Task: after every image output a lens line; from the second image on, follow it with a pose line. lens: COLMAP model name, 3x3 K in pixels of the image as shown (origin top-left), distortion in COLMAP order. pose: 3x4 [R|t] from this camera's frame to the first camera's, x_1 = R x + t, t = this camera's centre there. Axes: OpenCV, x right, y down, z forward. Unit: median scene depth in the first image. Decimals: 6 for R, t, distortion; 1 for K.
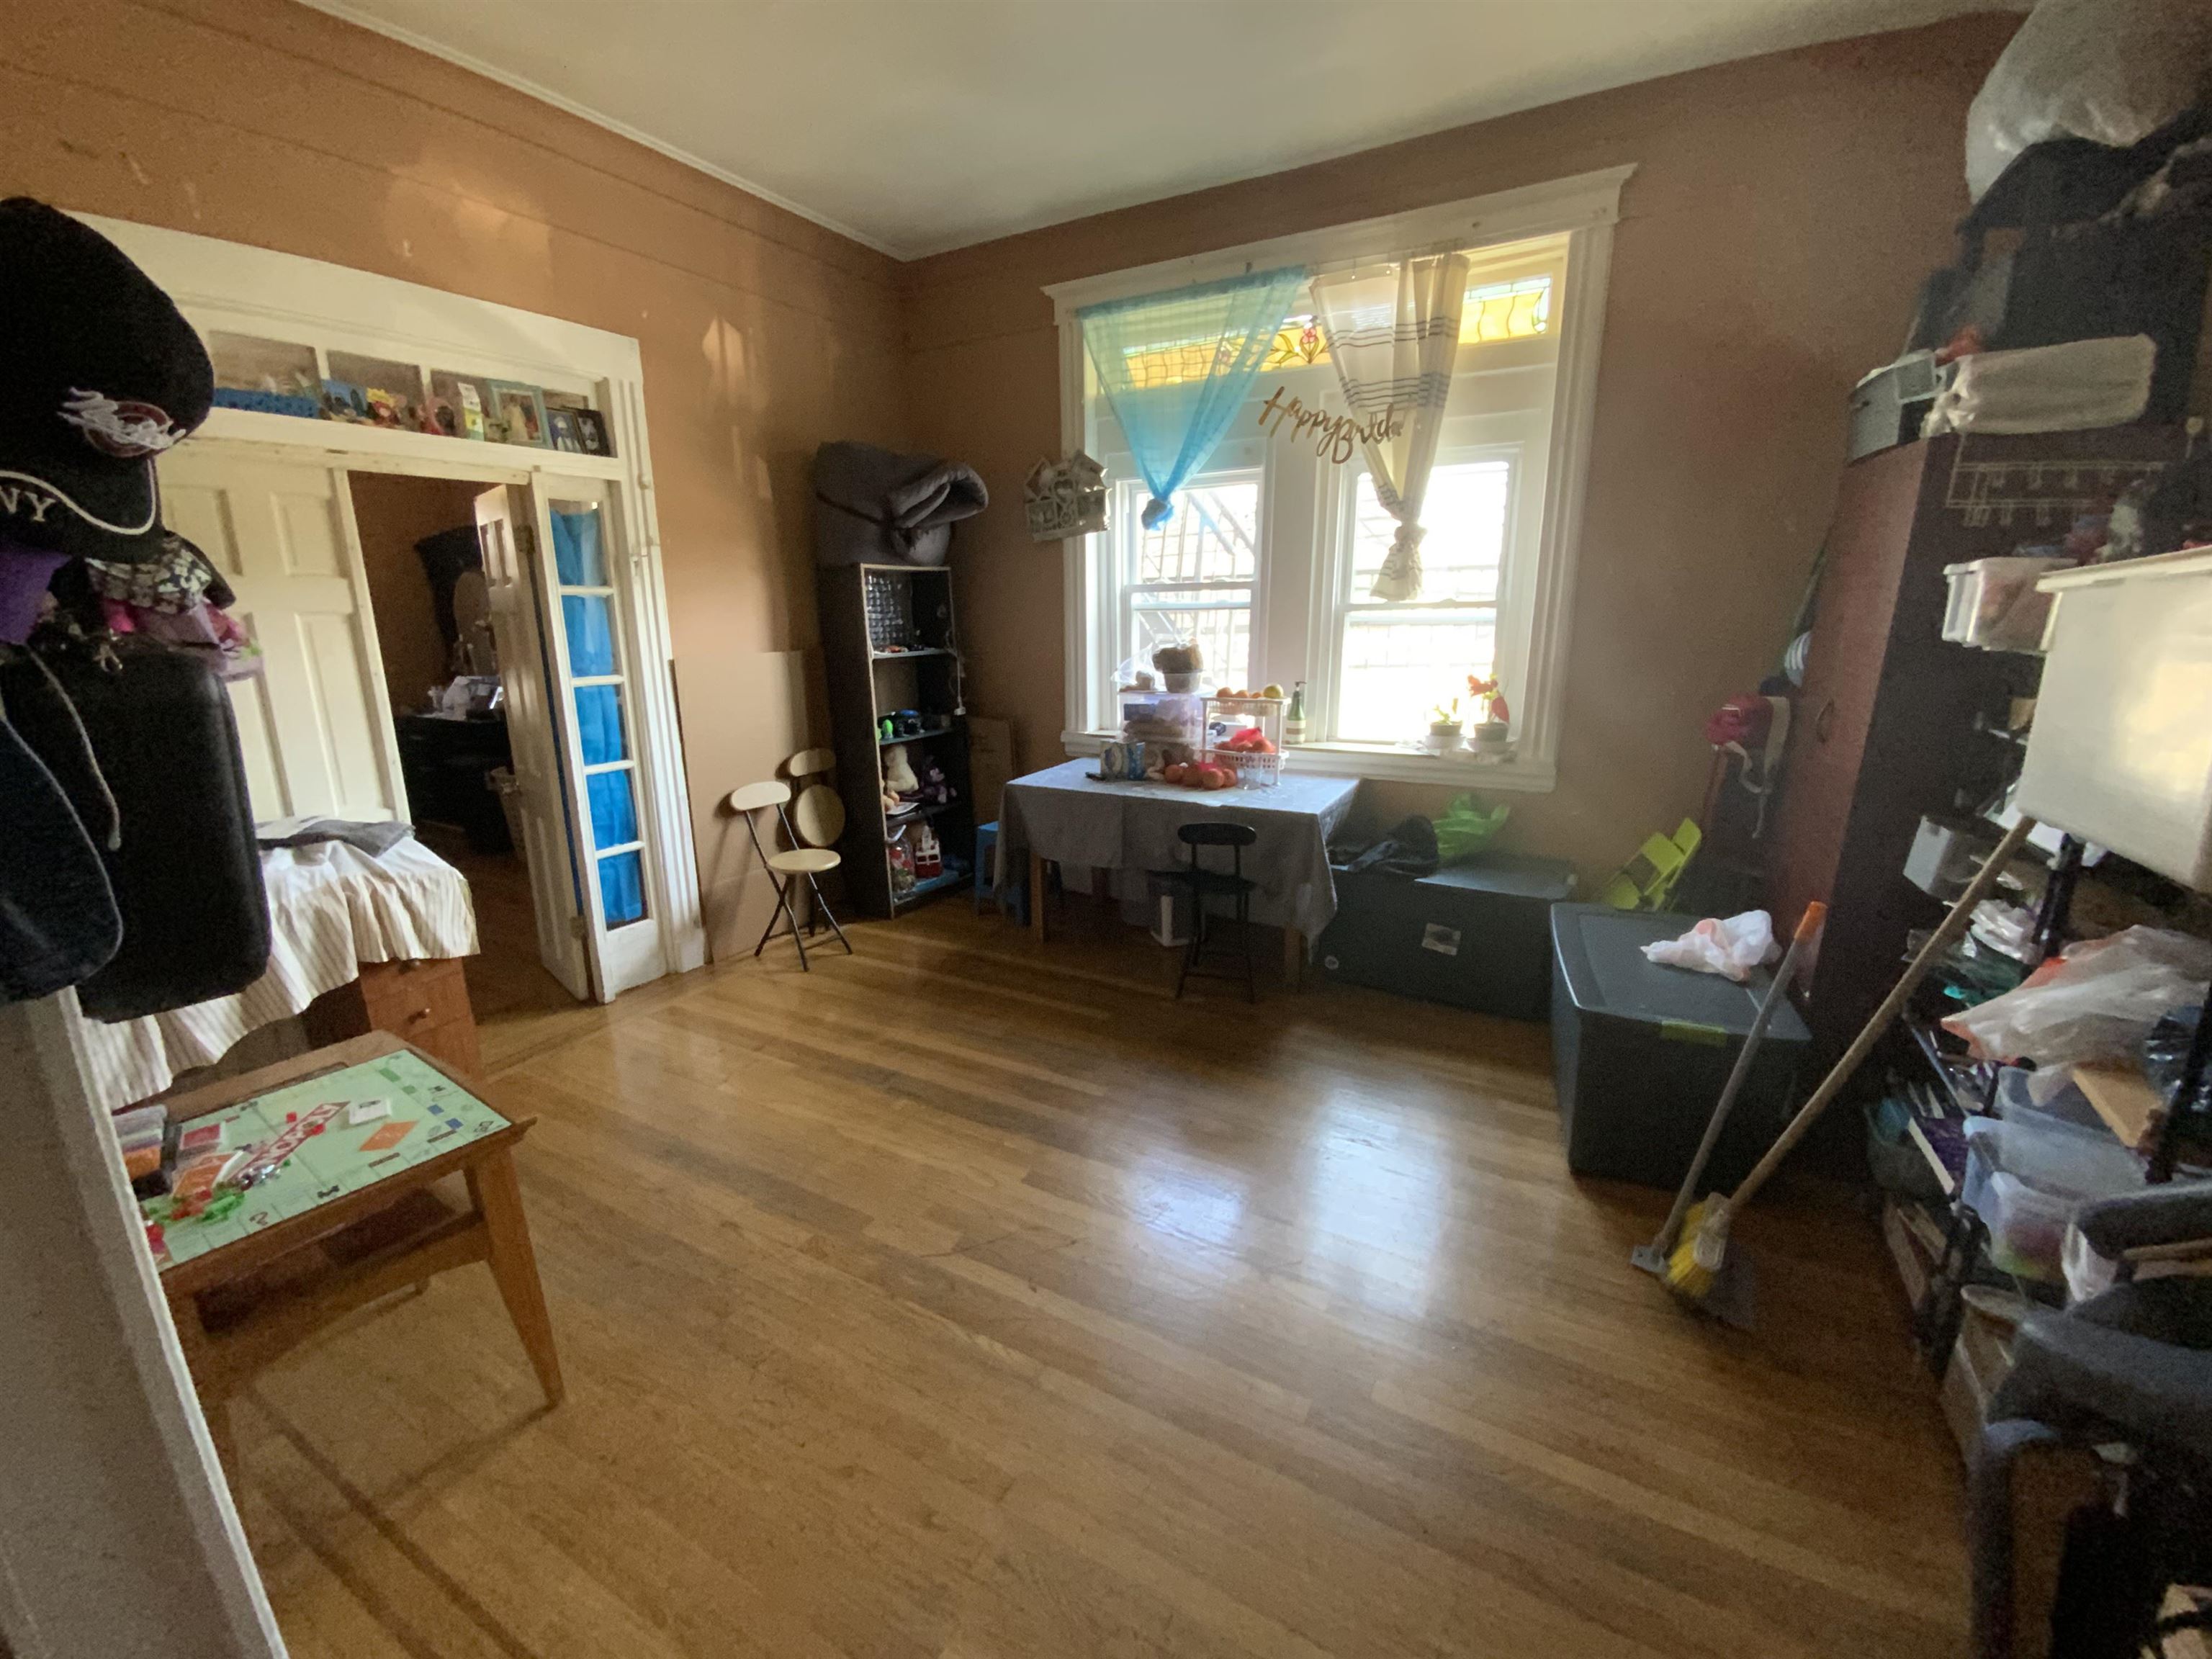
lens RADIAL K [[898.9, 0, 1100.6], [0, 898.9, 830.7], [0, 0, 1]] dist [-0.000318, -0.000005]
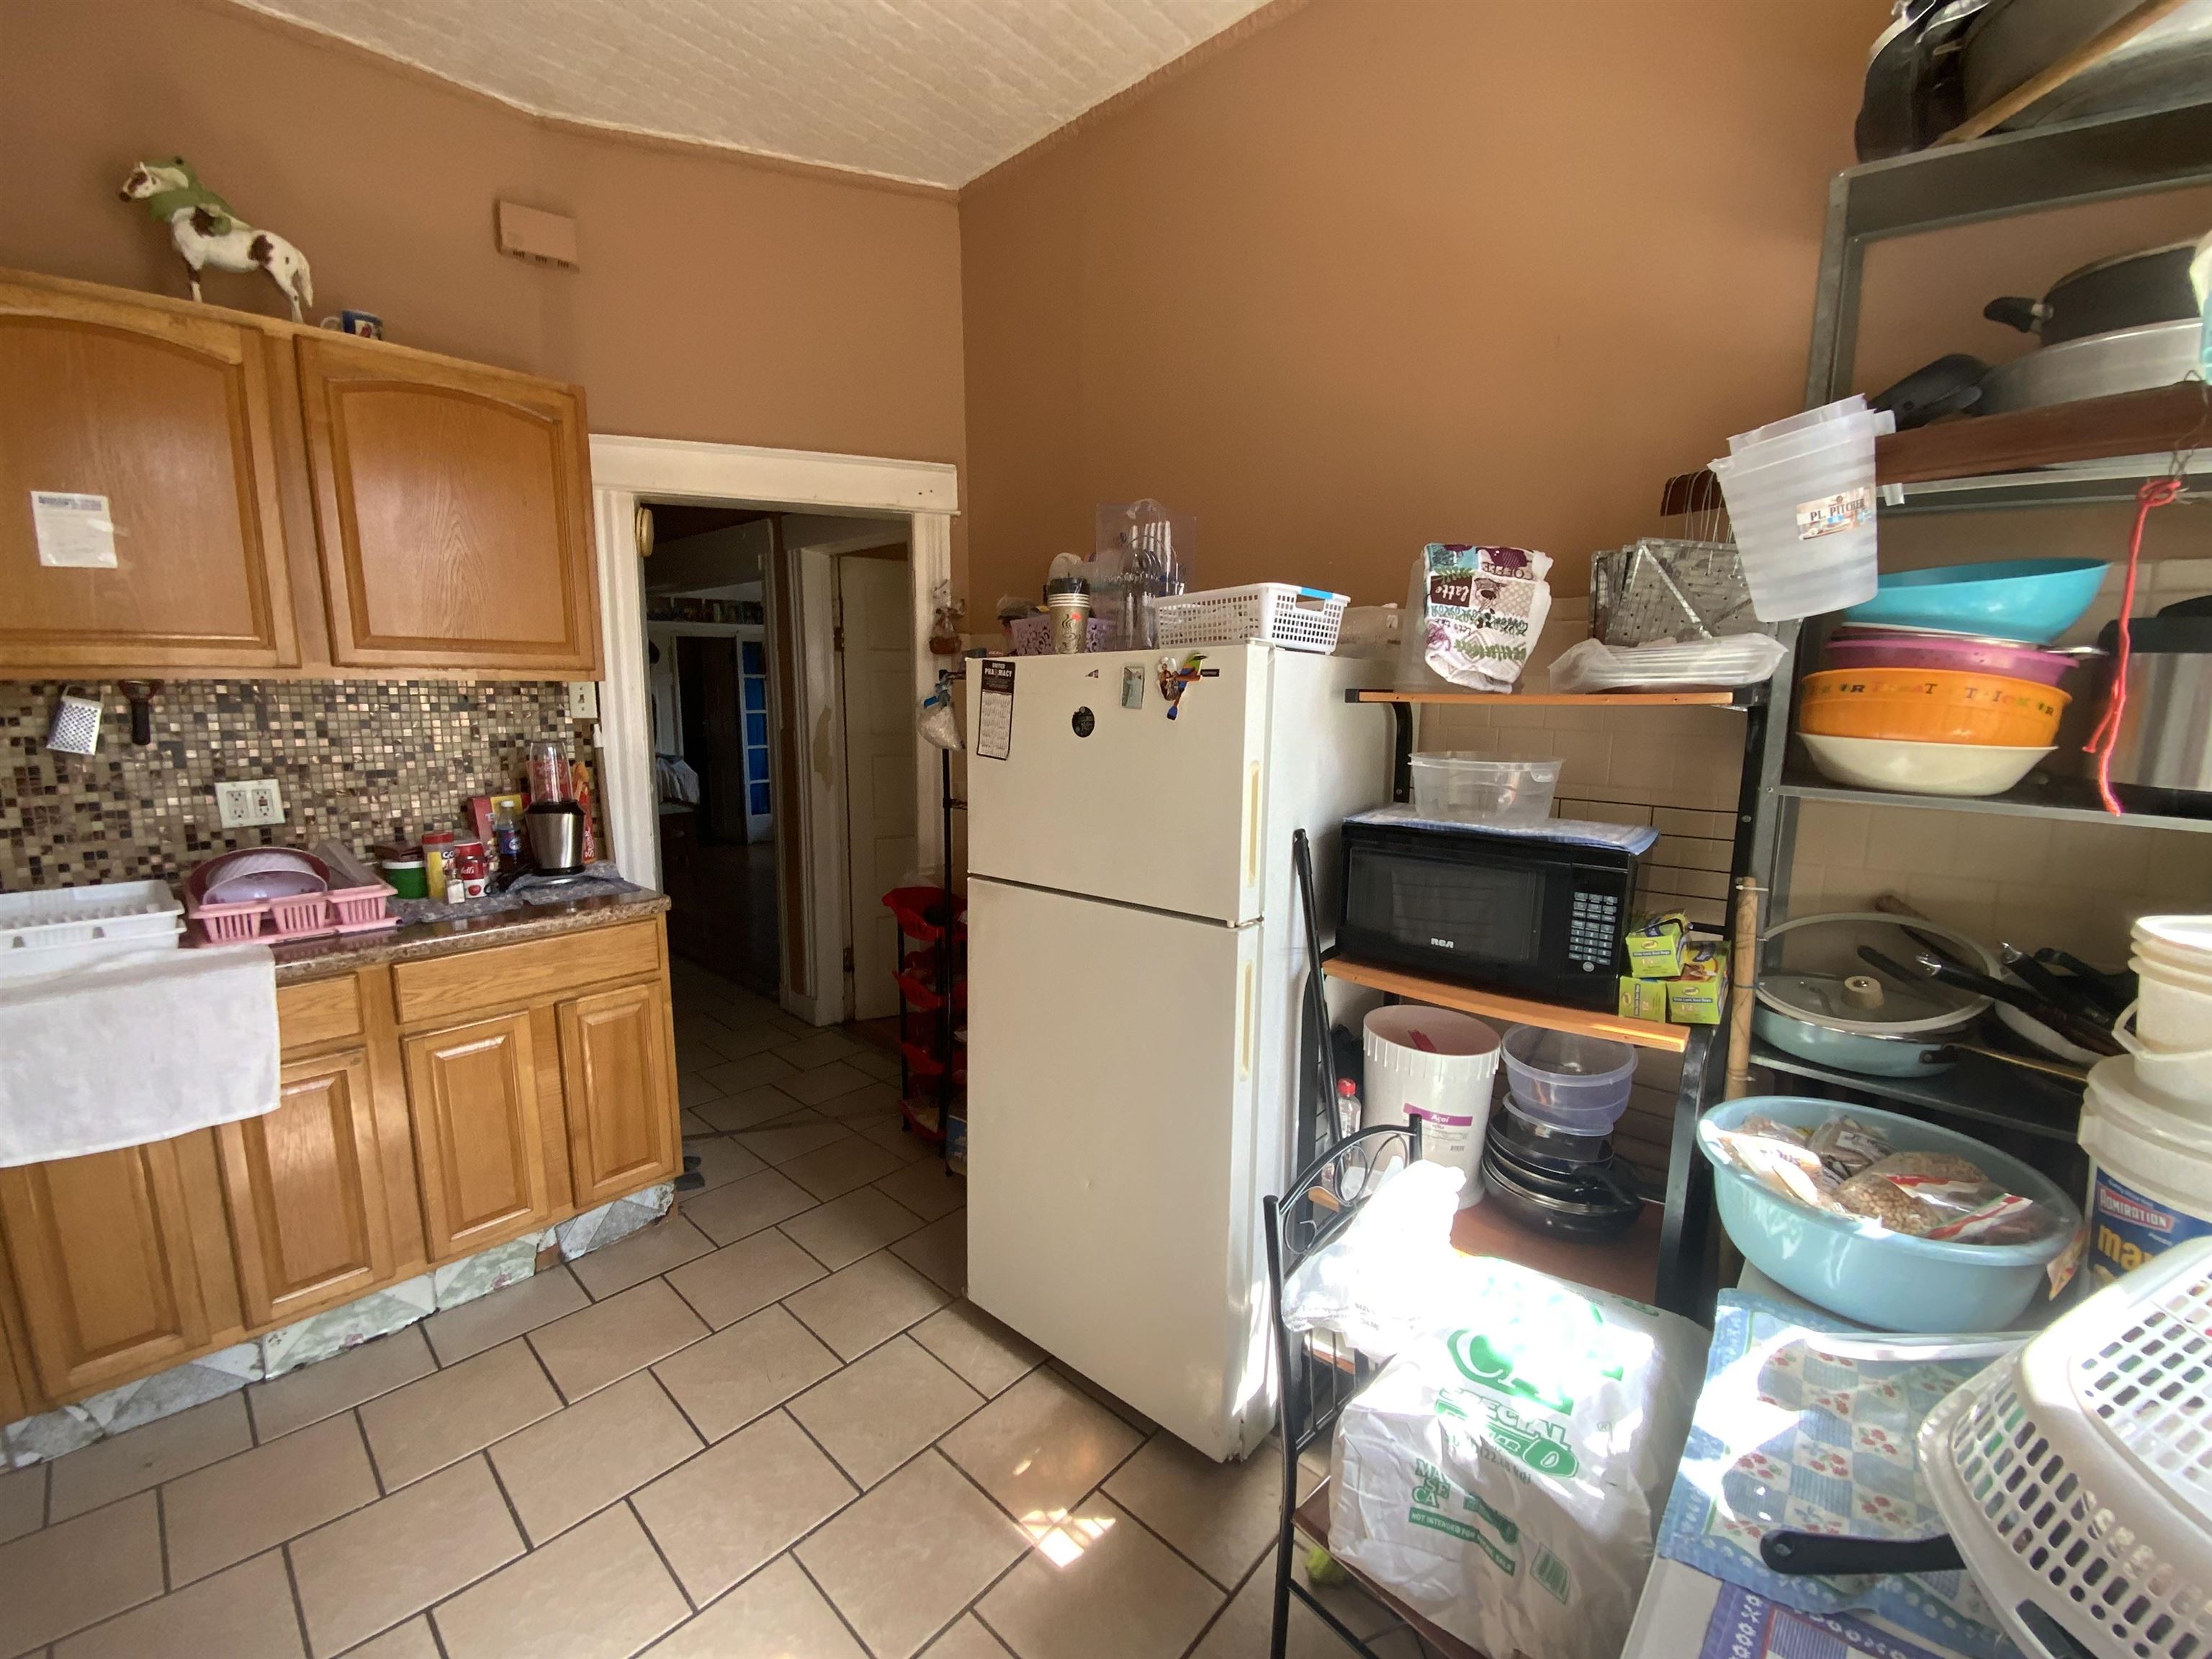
lens RADIAL K [[898.9, 0, 1110.2], [0, 898.9, 830.0], [0, 0, 1]] dist [-0.000318, -0.000005]
pose [[0.972241, 0.044095, -0.229787, 1.111067], [-0.062562, 0.995316, -0.073707, 0.319904], [0.225461, 0.086037, 0.970446, -1.319374]]
